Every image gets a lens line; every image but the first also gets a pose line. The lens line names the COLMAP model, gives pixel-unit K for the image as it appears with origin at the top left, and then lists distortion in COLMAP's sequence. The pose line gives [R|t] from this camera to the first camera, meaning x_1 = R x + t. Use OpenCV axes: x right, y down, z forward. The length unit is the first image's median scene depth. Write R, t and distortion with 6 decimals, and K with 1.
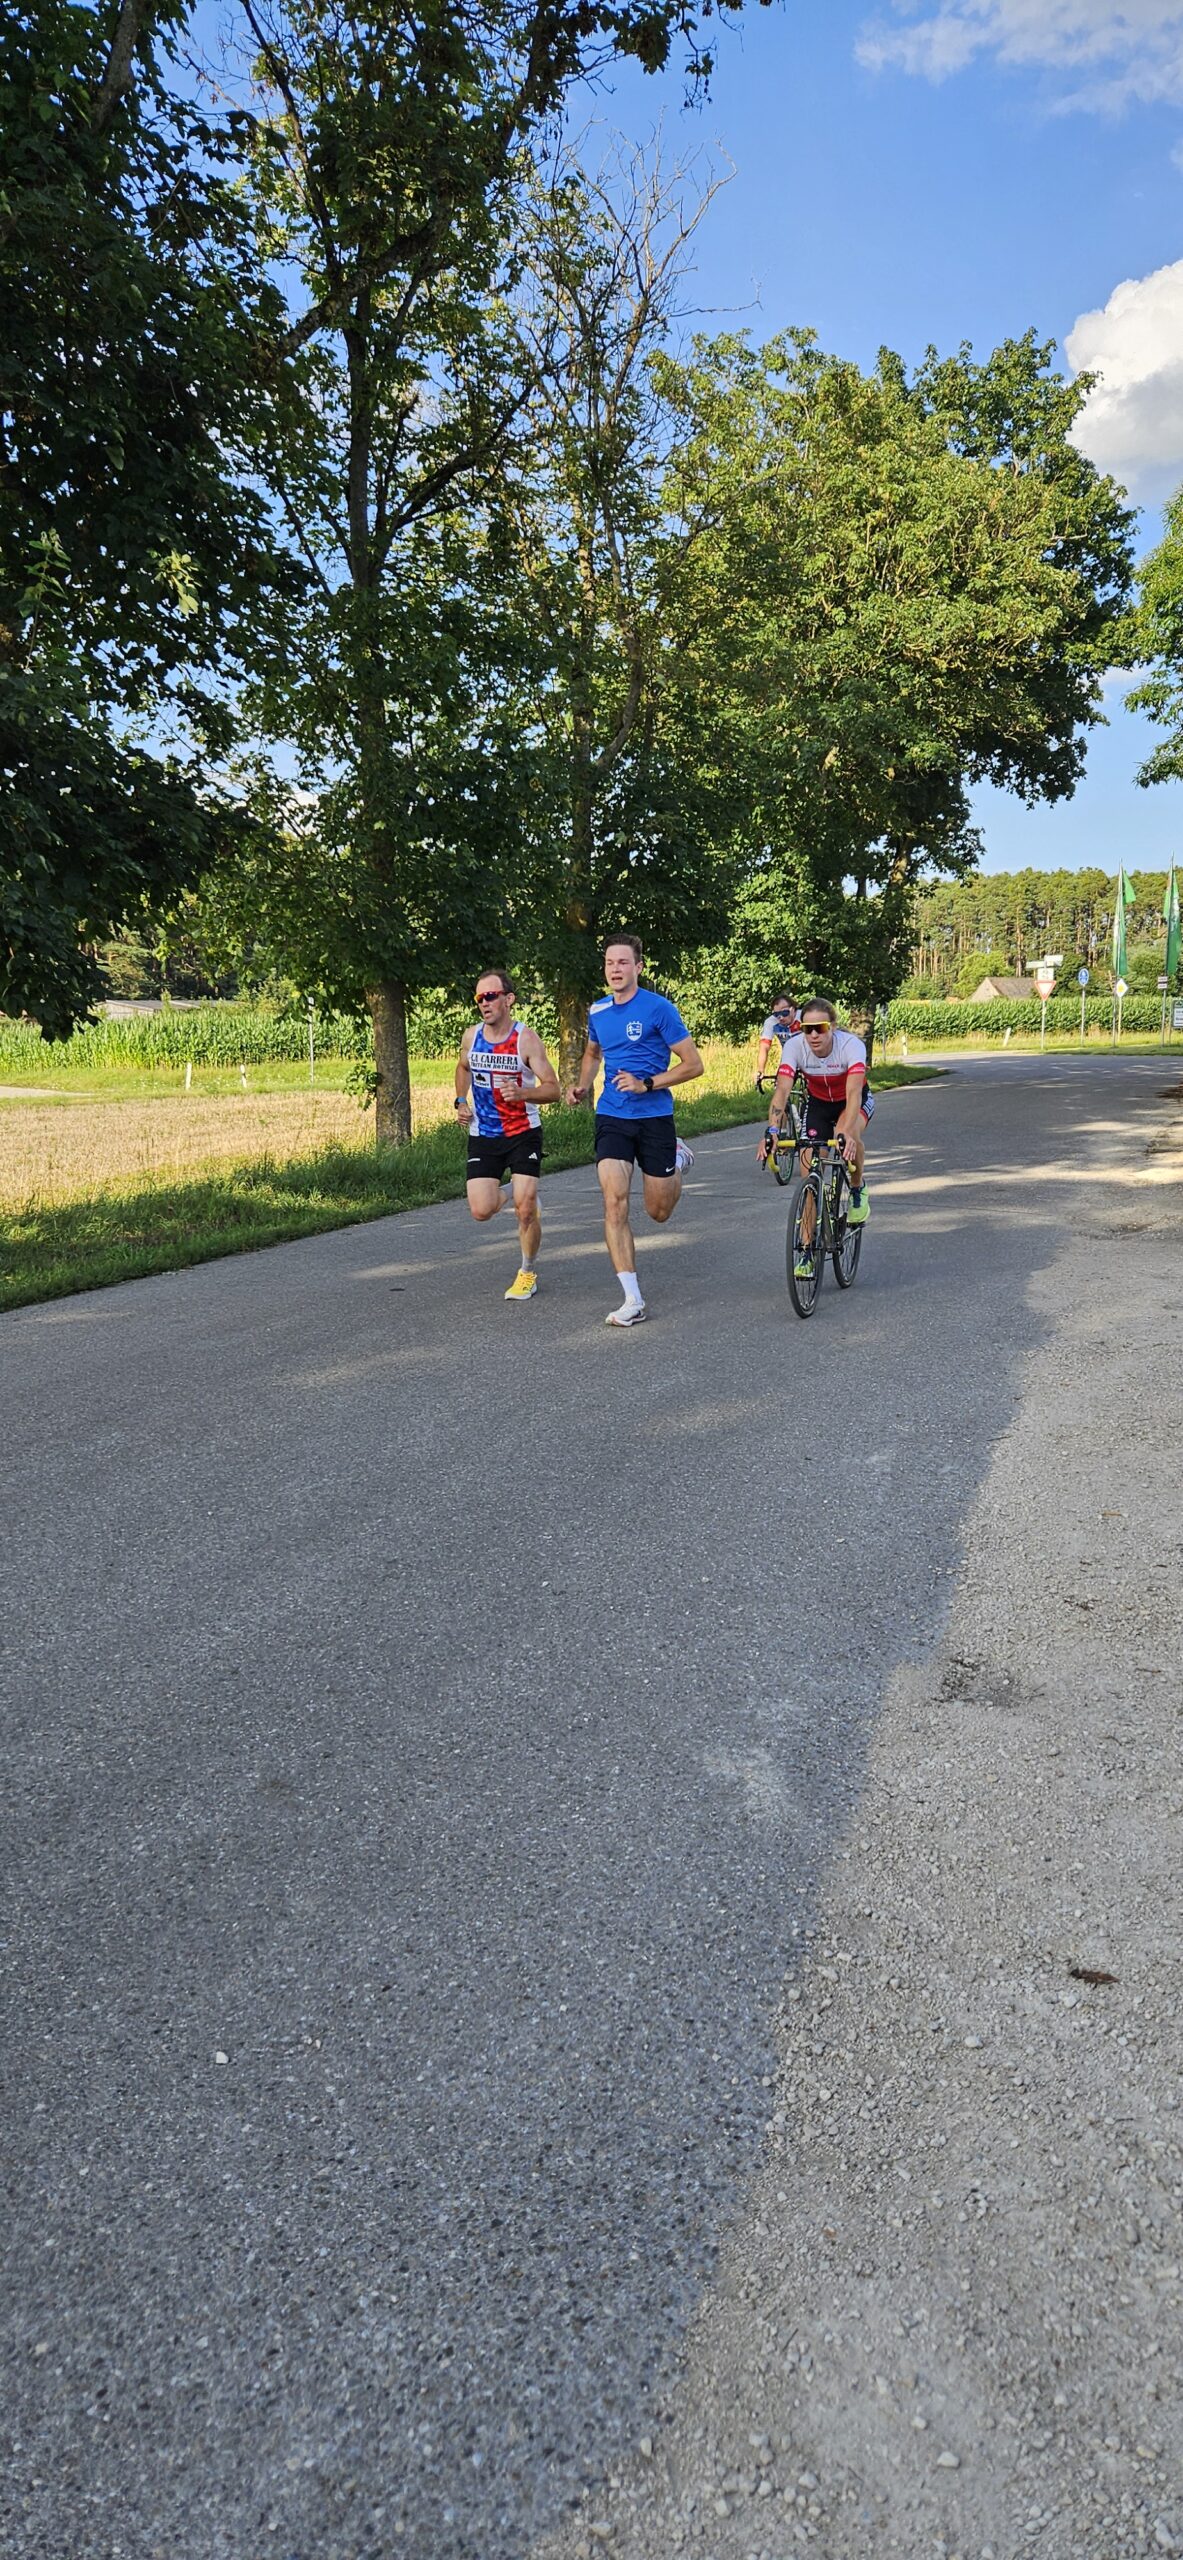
lens RADIAL K [[1595.8, 0, 591.5], [0, 1595.8, 1280.0], [0, 0, 1]] dist [0.003142, -0.000613]
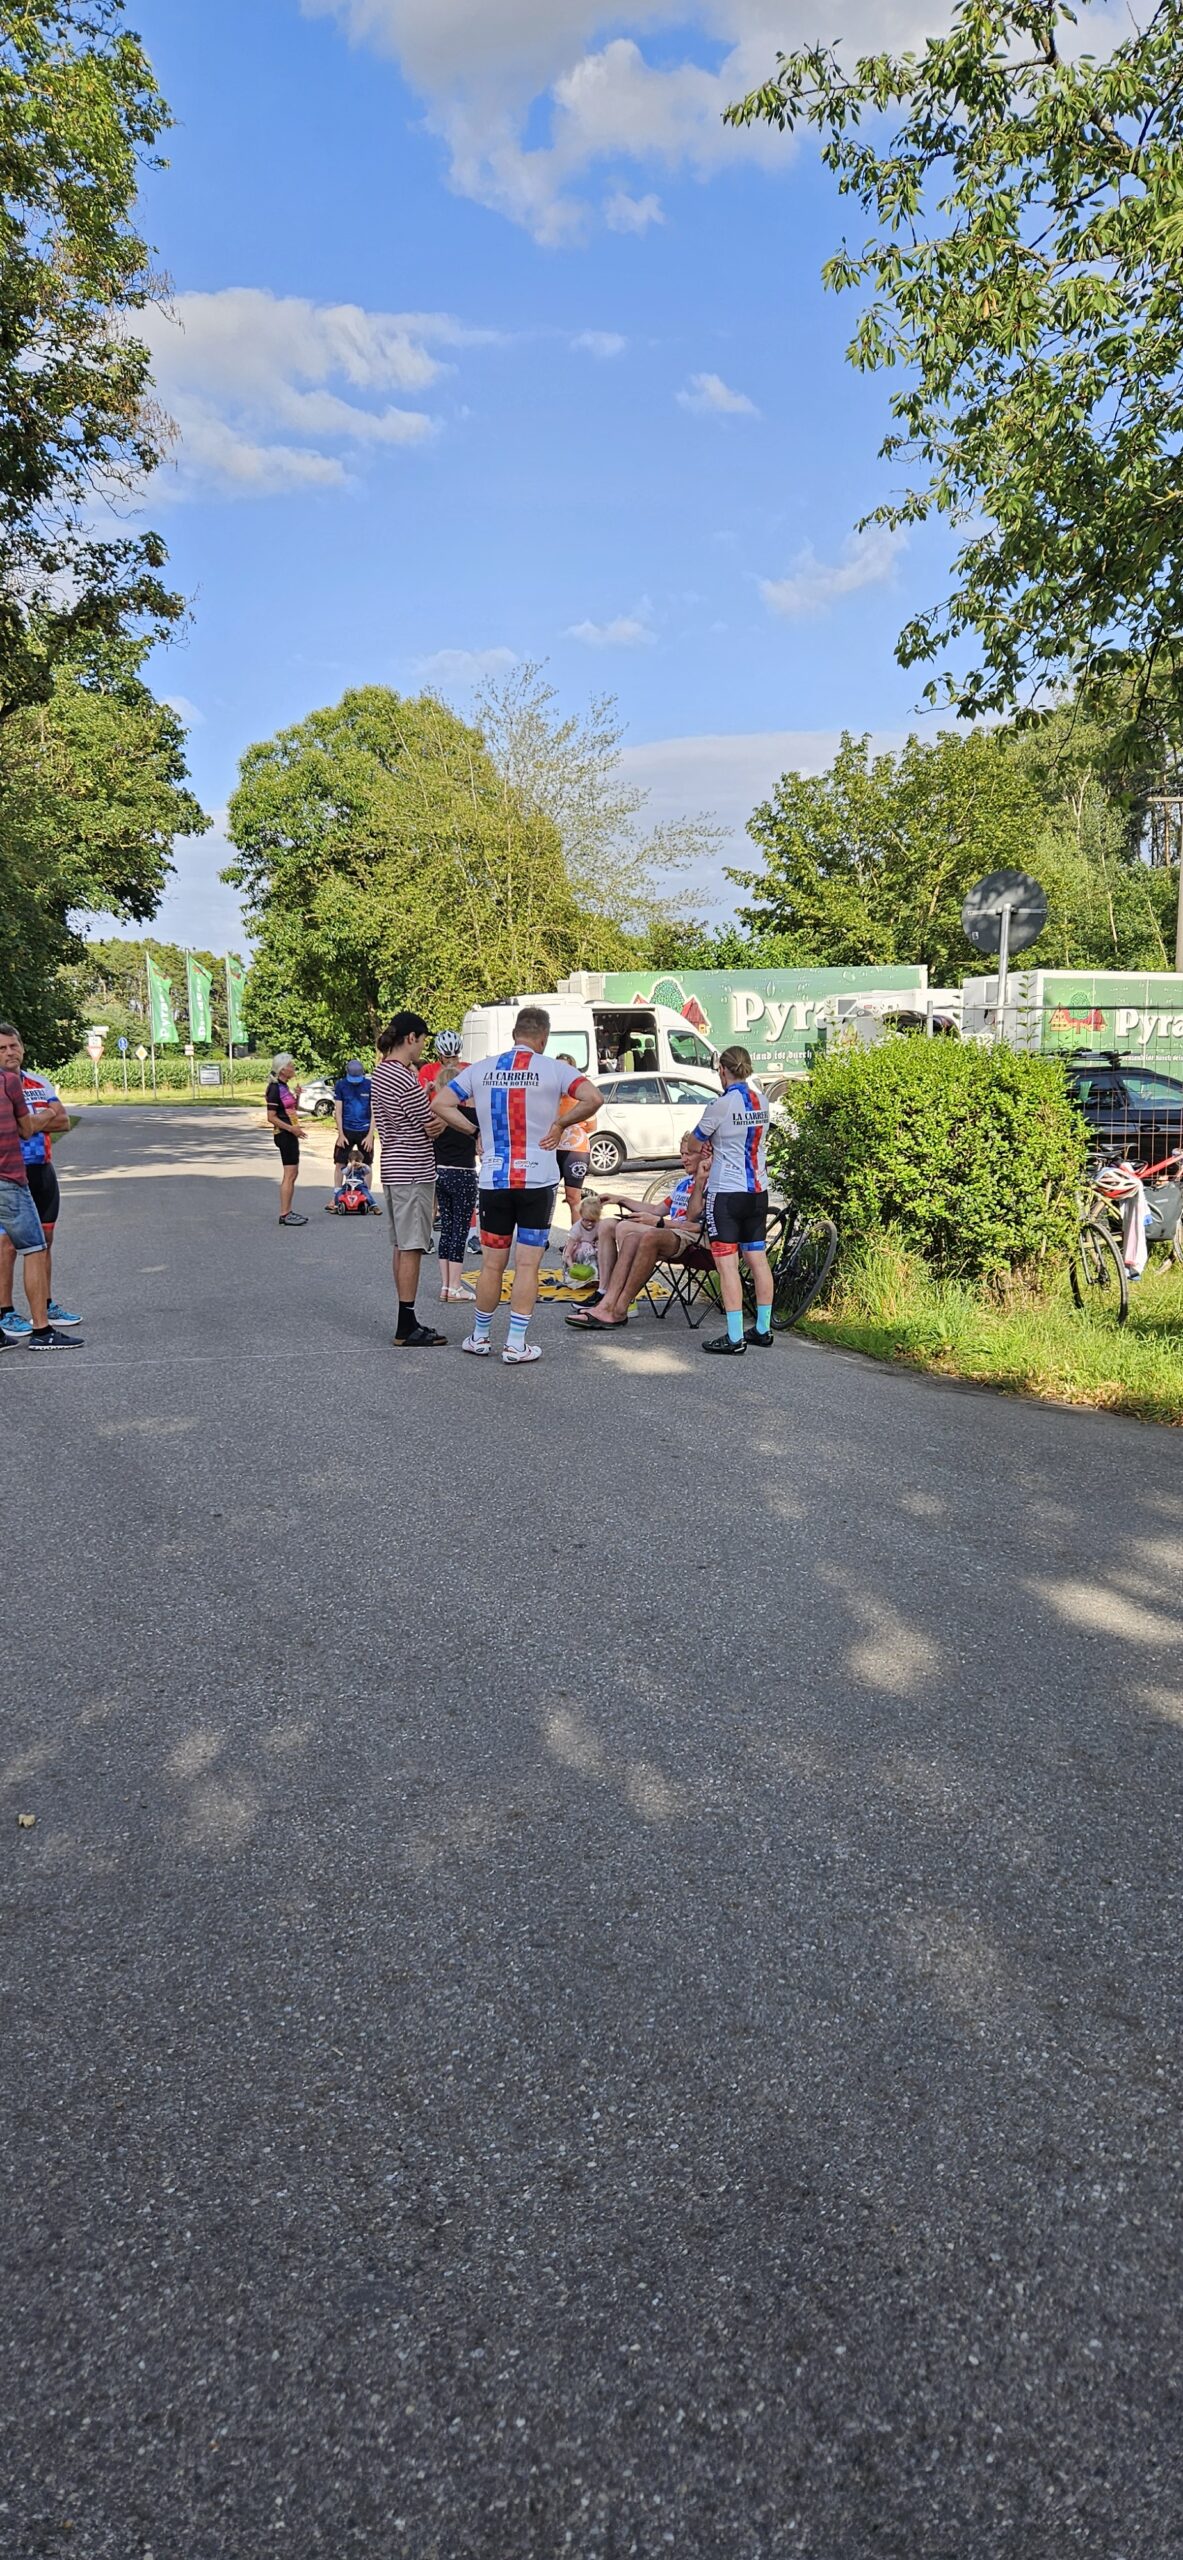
lens RADIAL K [[1595.8, 0, 591.5], [0, 1595.8, 1280.0], [0, 0, 1]] dist [0.003142, -0.000613]
pose [[0.805226, -0.078705, 0.587722, -0.234902], [0.100333, 0.994945, -0.004227, 0.055692], [-0.584419, 0.062372, 0.809052, -0.332579]]
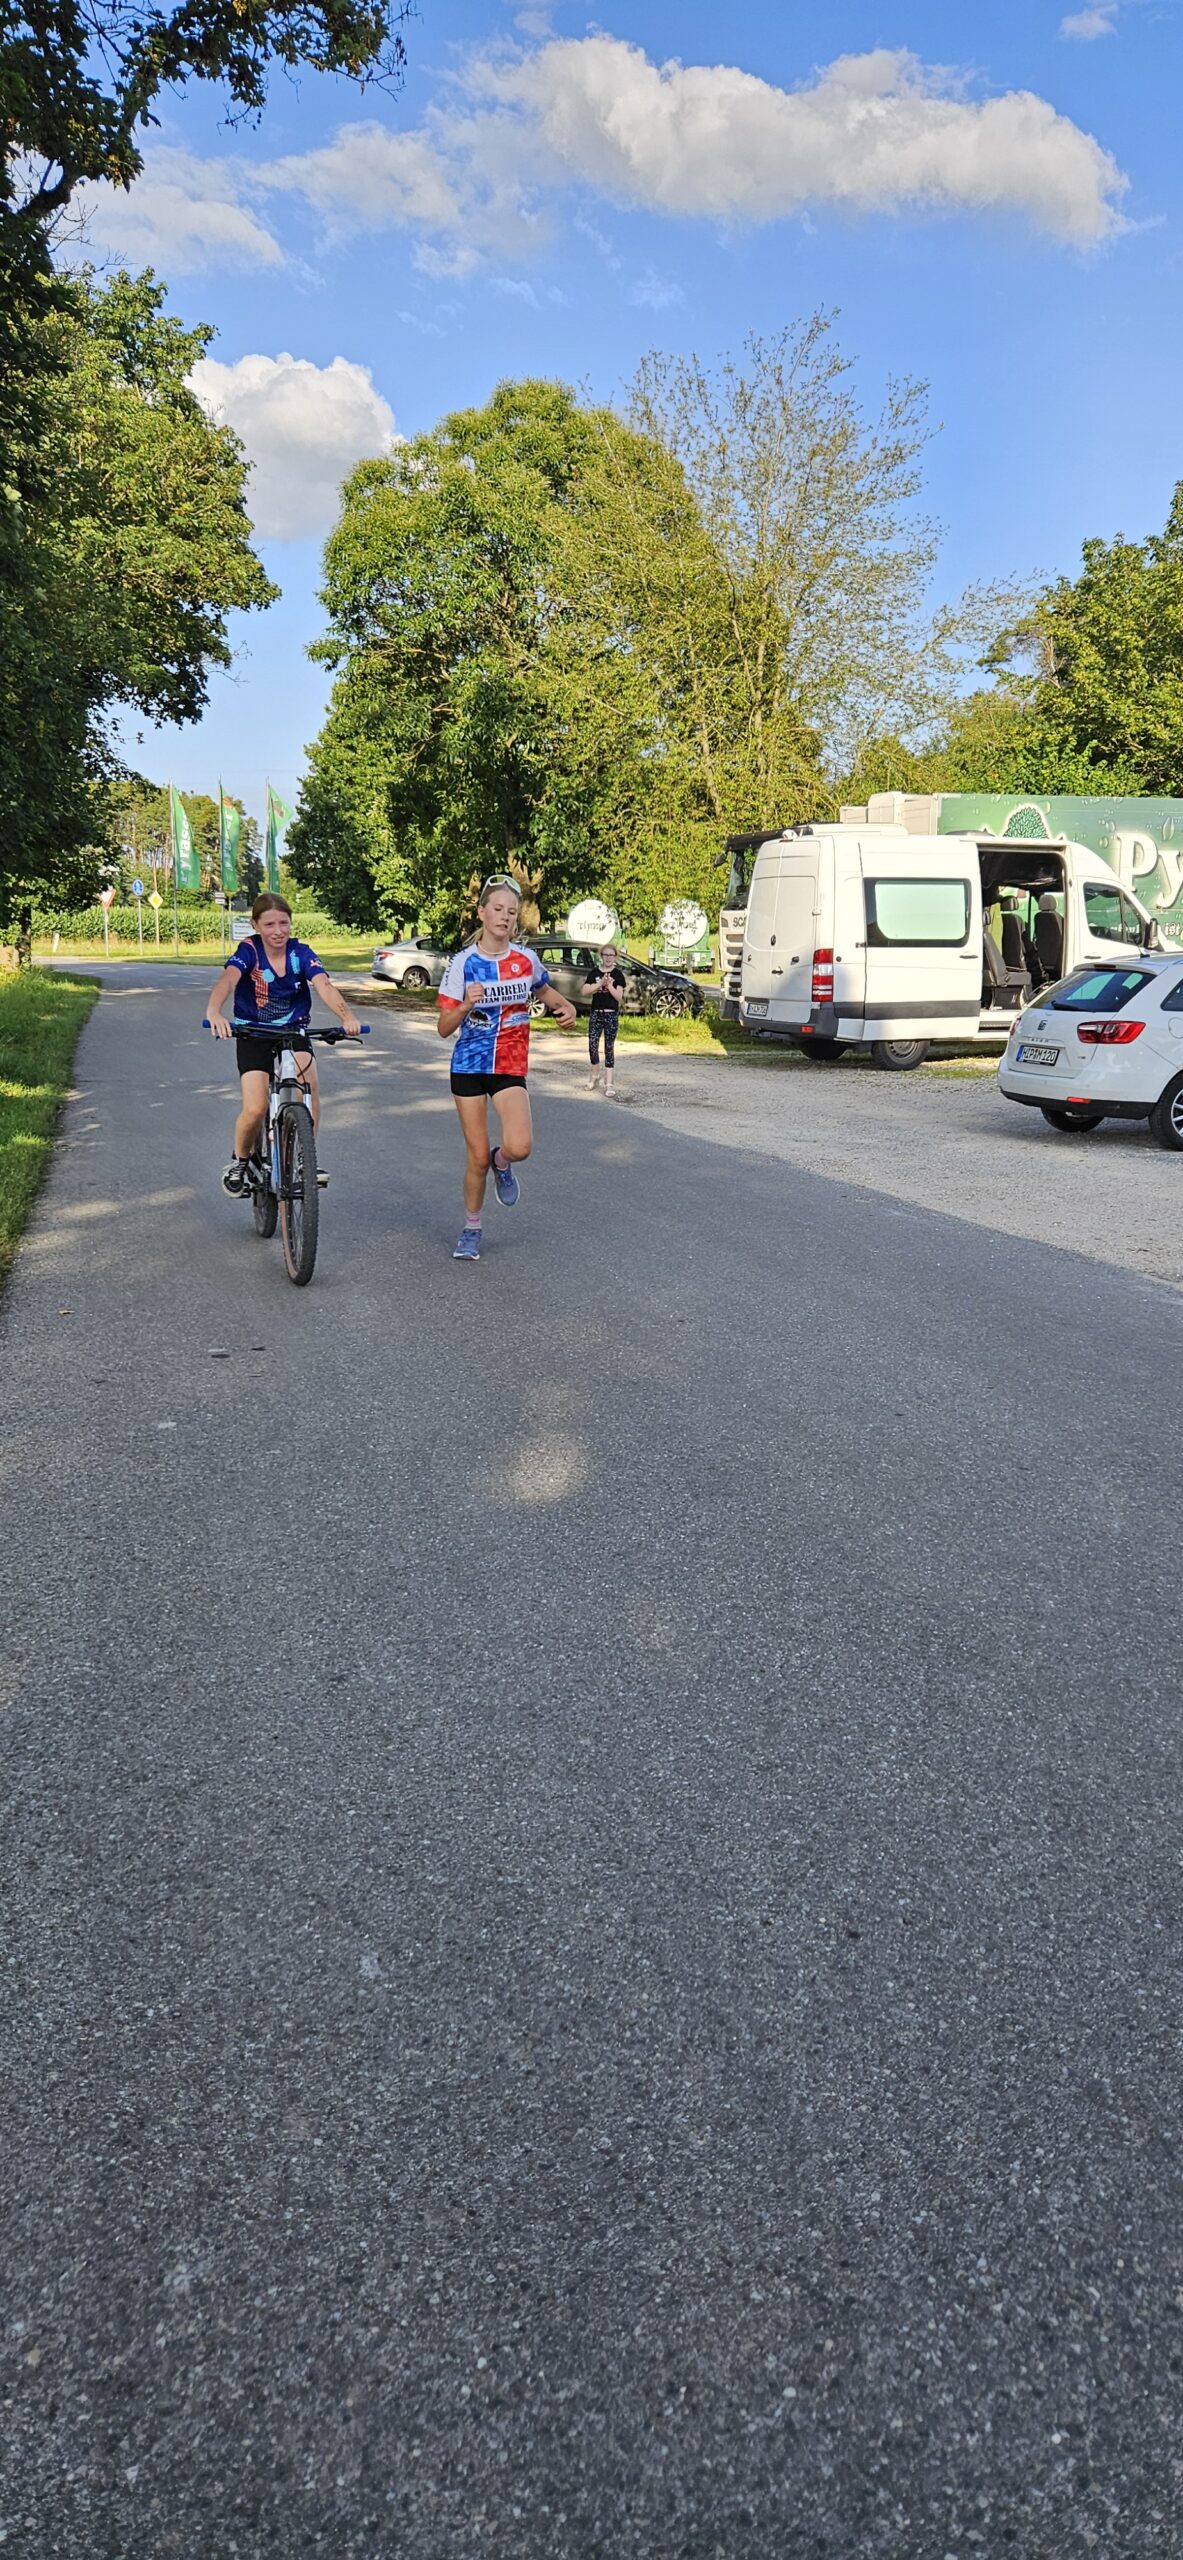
lens RADIAL K [[1595.8, 0, 591.5], [0, 1595.8, 1280.0], [0, 0, 1]] dist [0.003142, -0.000613]
pose [[0.801175, -0.096482, 0.590602, -0.159212], [0.063953, 0.995070, 0.075803, 0.008831], [-0.595003, -0.022961, 0.803395, -0.035097]]
